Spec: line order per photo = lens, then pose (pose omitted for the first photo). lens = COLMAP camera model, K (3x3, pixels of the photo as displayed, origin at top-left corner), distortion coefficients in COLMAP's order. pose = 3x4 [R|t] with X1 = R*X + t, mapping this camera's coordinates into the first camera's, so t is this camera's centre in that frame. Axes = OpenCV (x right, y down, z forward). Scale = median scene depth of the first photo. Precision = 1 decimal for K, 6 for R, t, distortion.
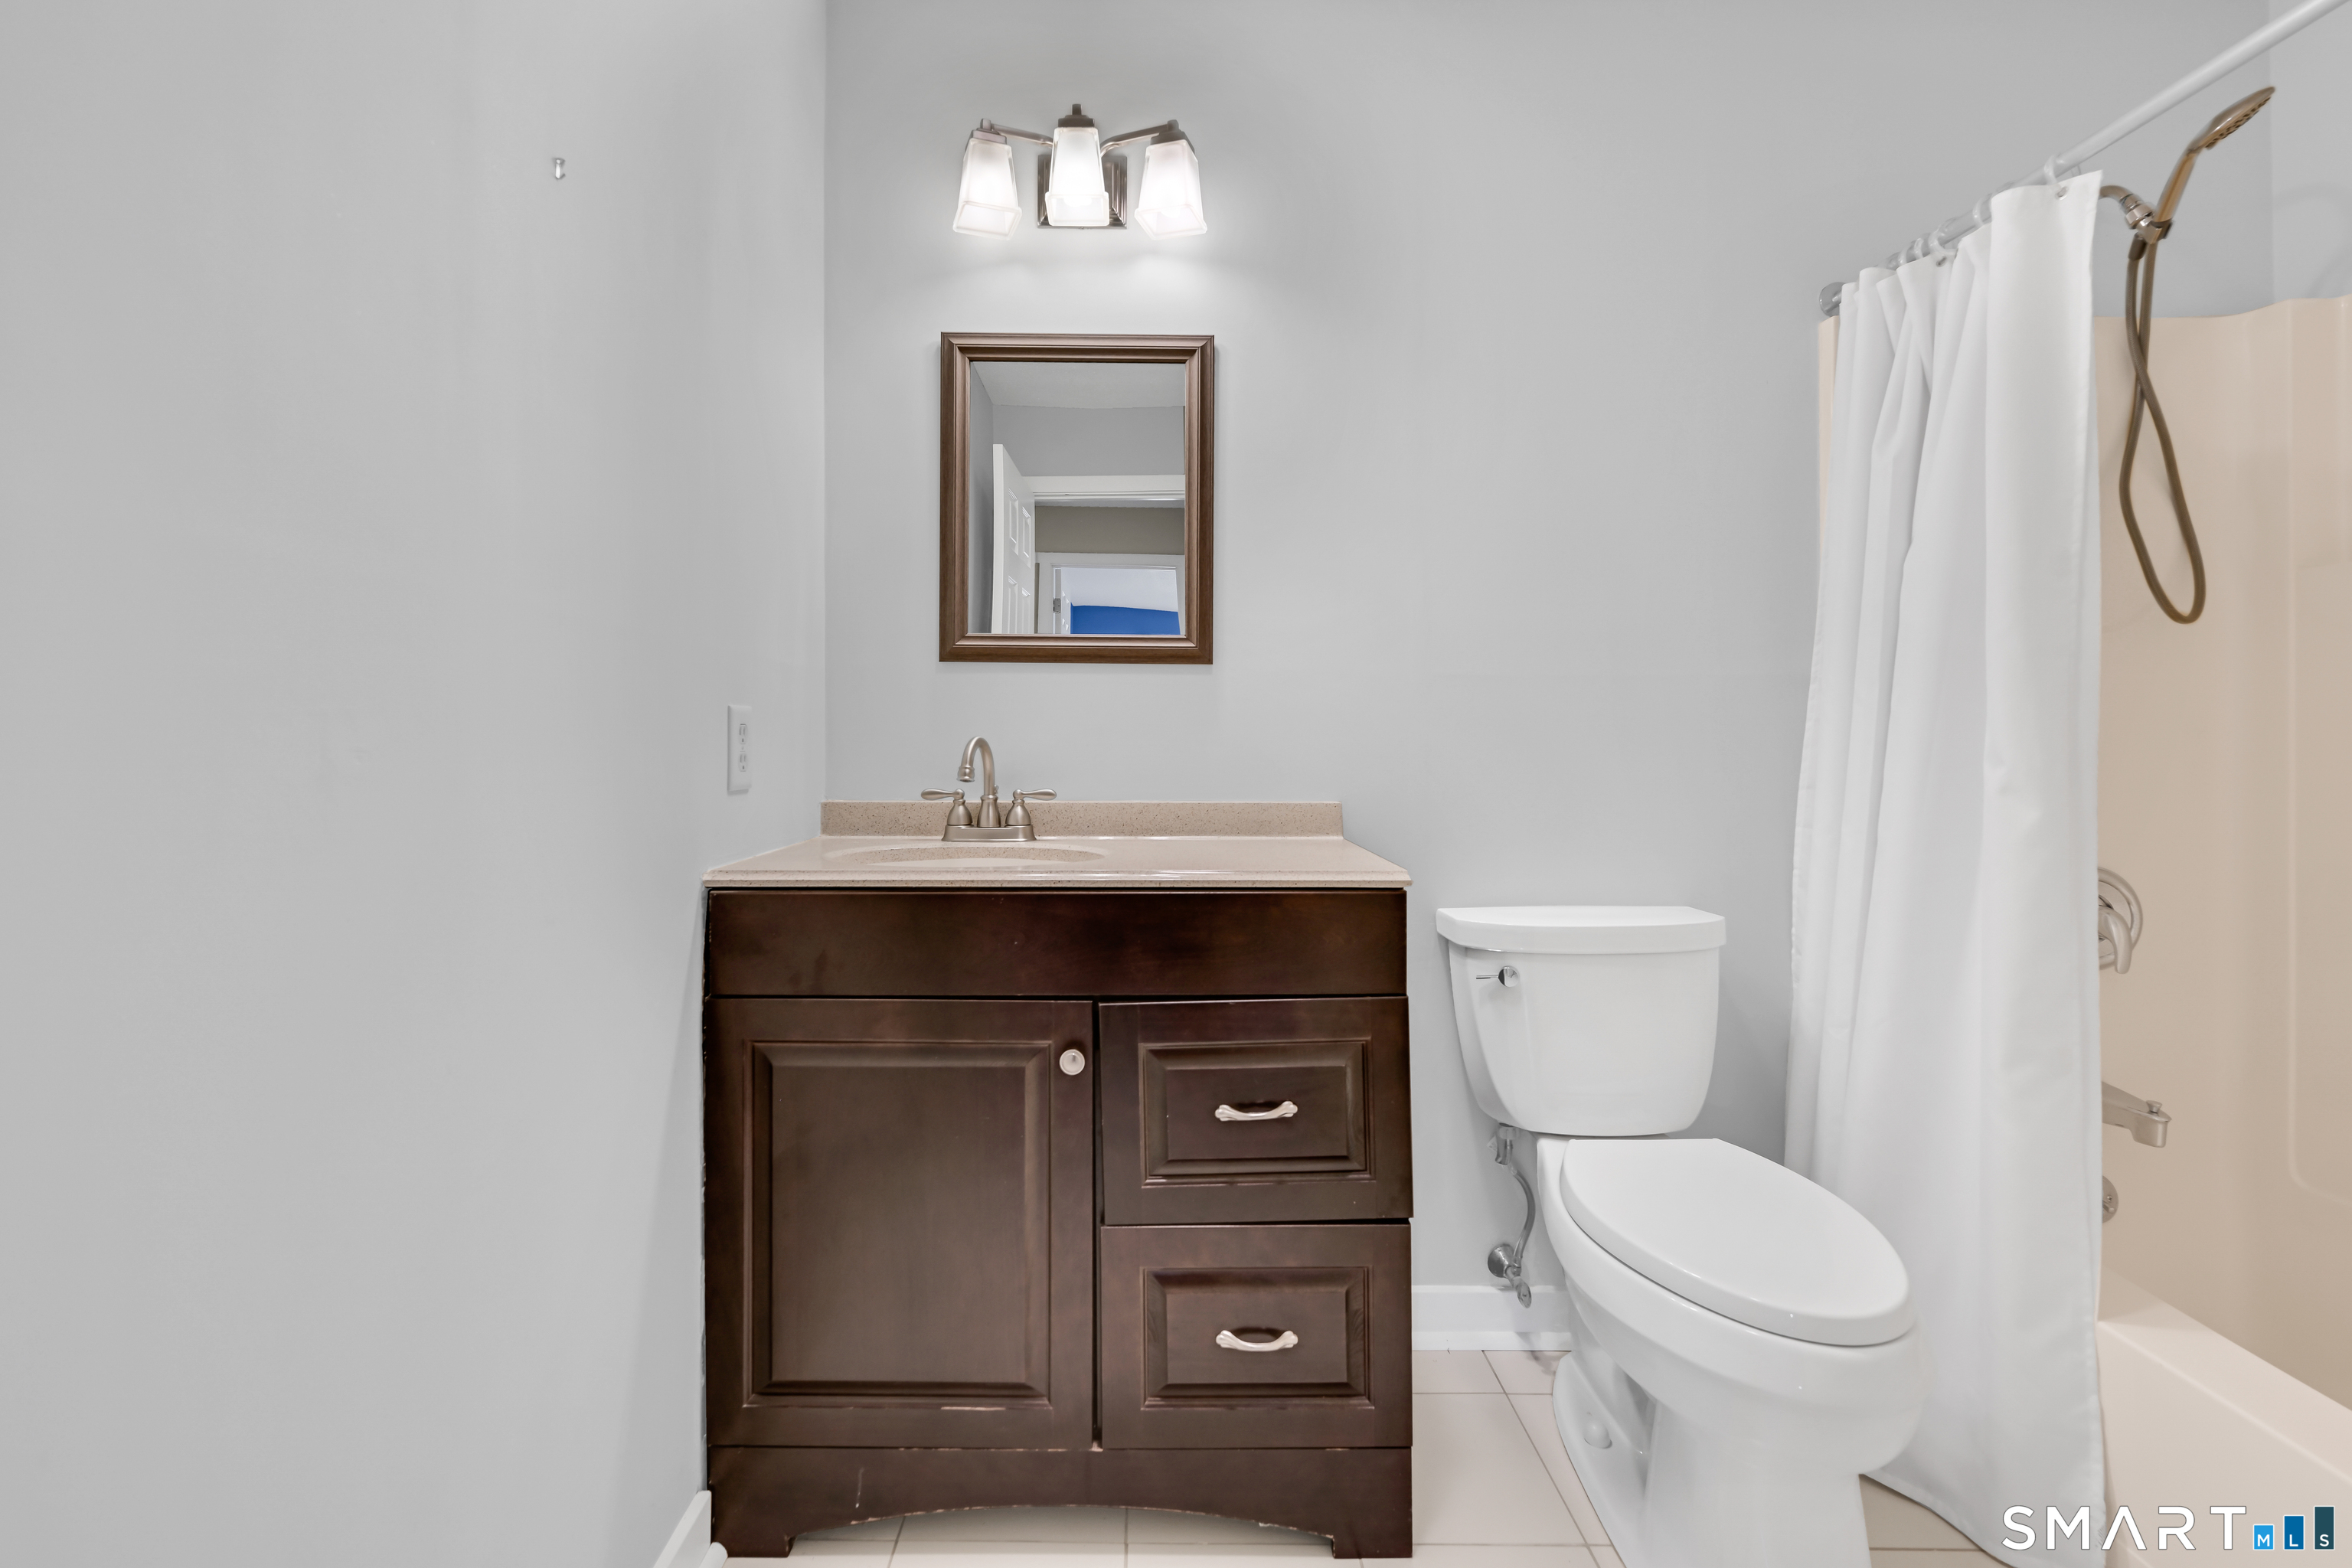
lens RADIAL K [[934.1, 0, 1179.9], [0, 934.1, 803.7], [0, 0, 1]] dist [0.002229, 0.000174]
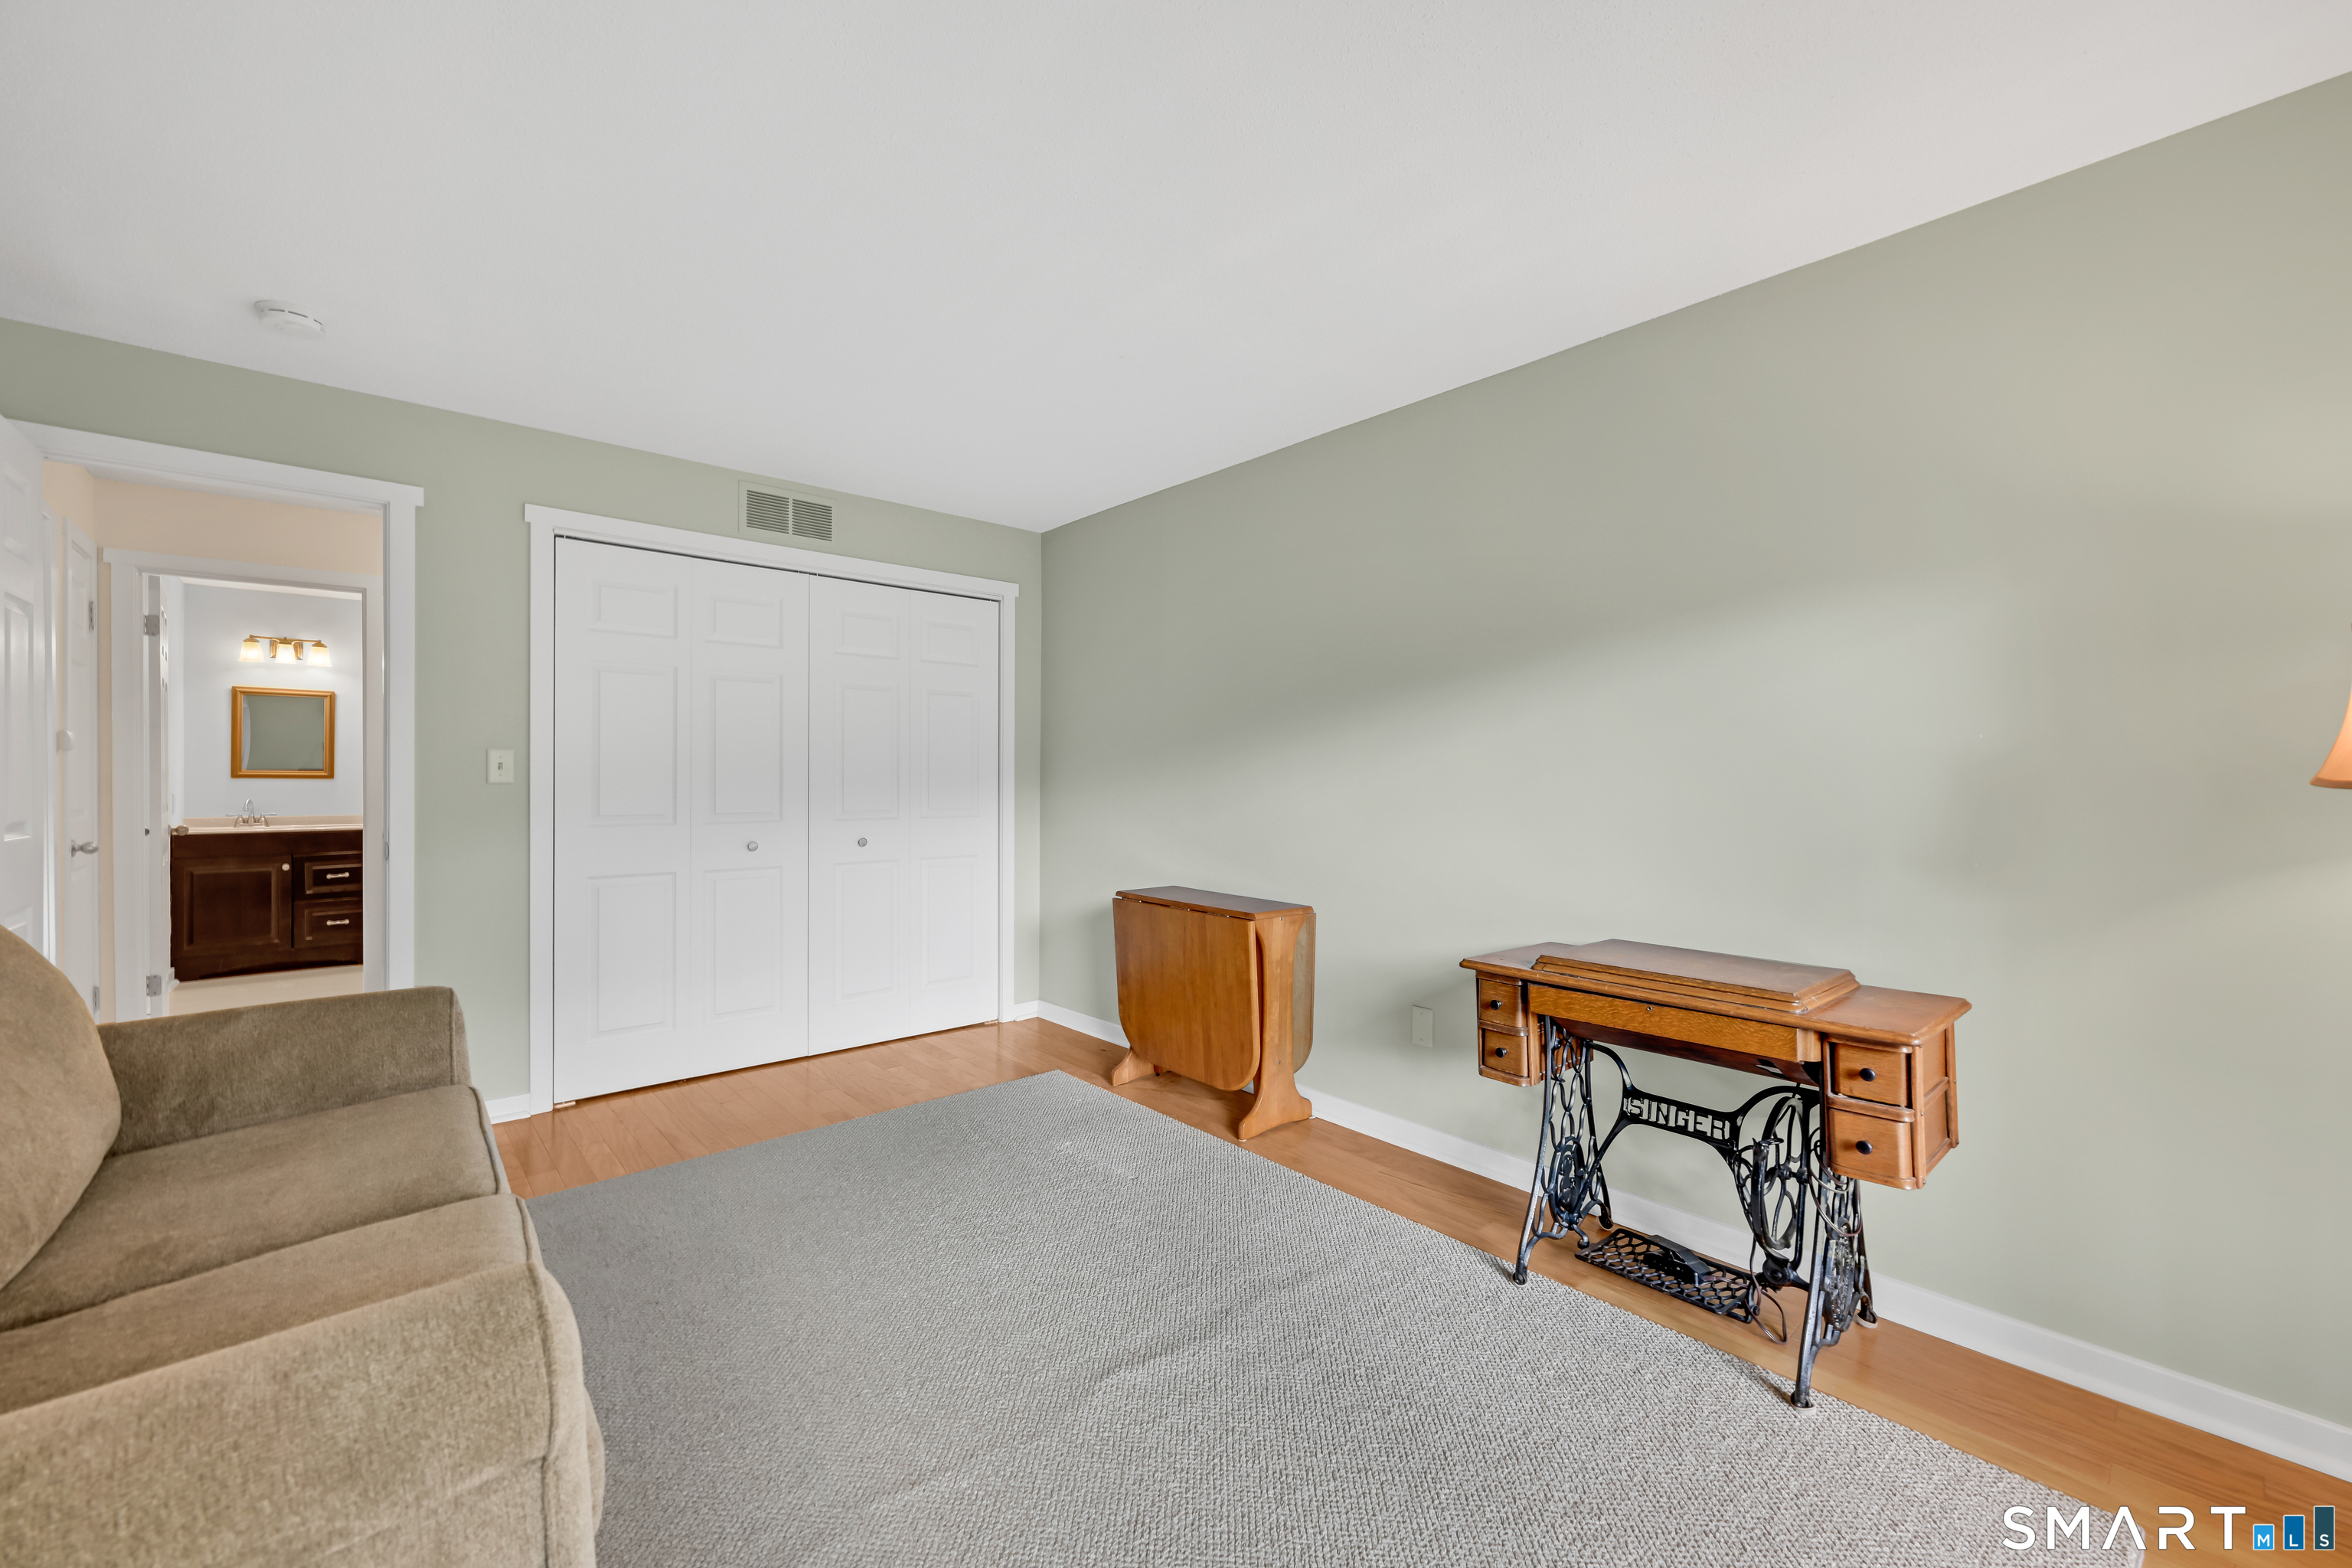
lens RADIAL K [[934.1, 0, 1179.9], [0, 934.1, 803.7], [0, 0, 1]] dist [0.002229, 0.000174]
pose [[0.758972, 0.008328, 0.651070, 0.185229], [0.014062, 0.999475, -0.029177, 0.111896], [-0.650972, 0.031301, 0.758457, -4.417333]]
